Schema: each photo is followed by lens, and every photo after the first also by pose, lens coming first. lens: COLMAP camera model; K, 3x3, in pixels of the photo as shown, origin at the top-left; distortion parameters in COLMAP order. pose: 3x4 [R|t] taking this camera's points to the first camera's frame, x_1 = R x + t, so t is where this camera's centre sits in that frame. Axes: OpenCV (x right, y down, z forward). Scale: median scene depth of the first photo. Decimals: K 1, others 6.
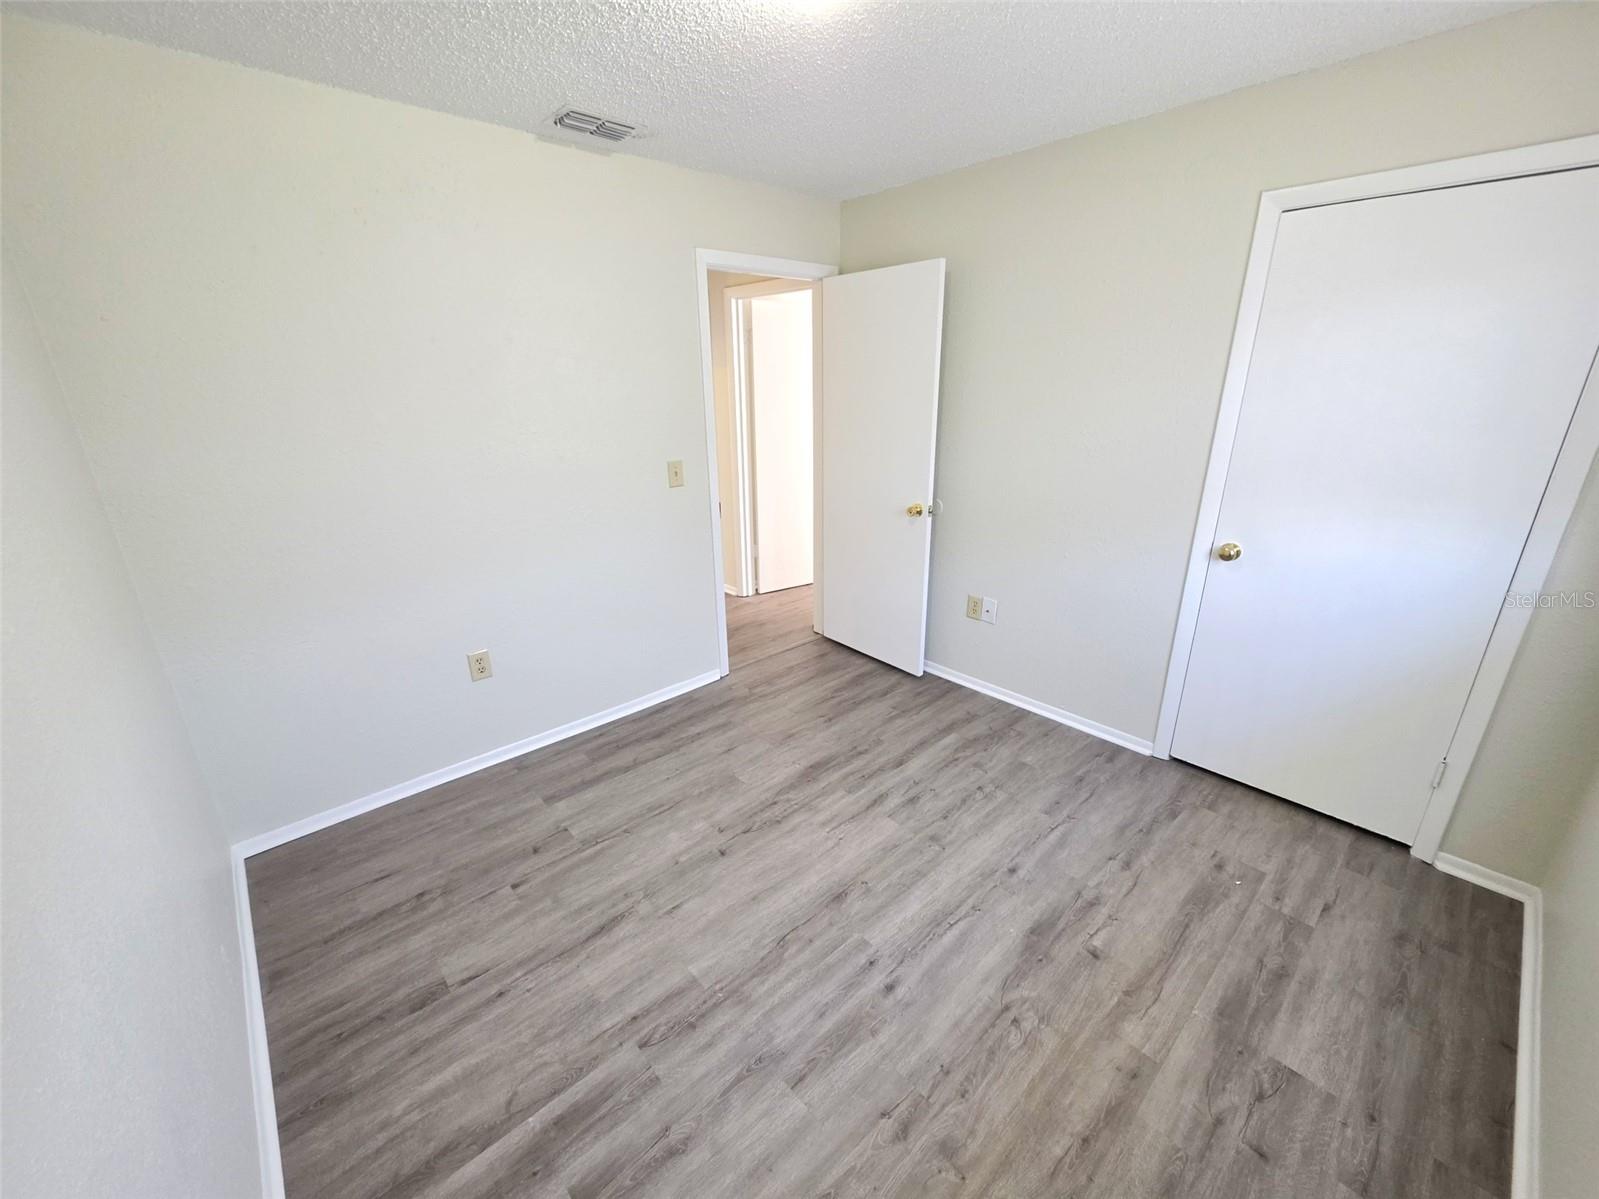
lens RADIAL K [[644.6, 0, 796.5], [0, 644.6, 597.8], [0, 0, 1]] dist [-0.002052, -0.000497]
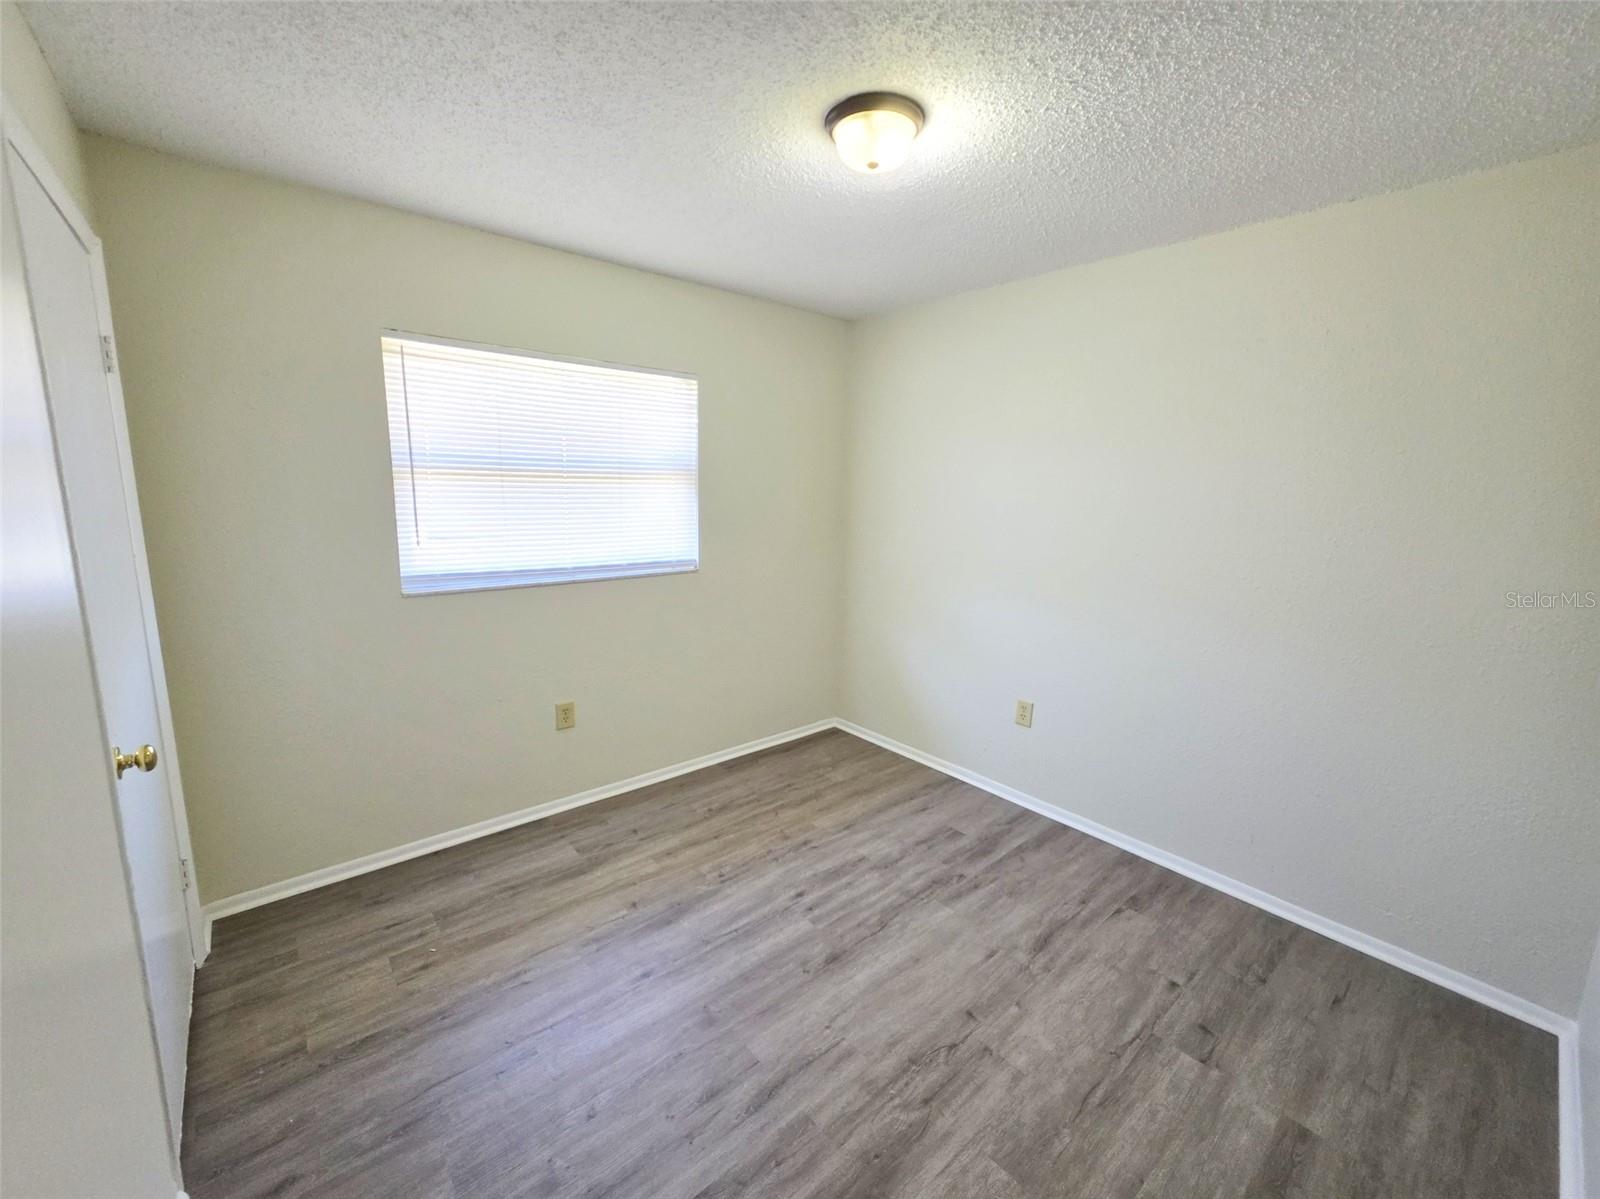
lens RADIAL K [[645.0, 0, 798.0], [0, 645.0, 599.9], [0, 0, 1]] dist [-0.002052, -0.000497]
pose [[-0.999567, -0.011865, 0.026937, 0.110553], [0.002926, 0.870568, 0.492039, -0.577897], [-0.029289, 0.491904, -0.870156, 1.759017]]
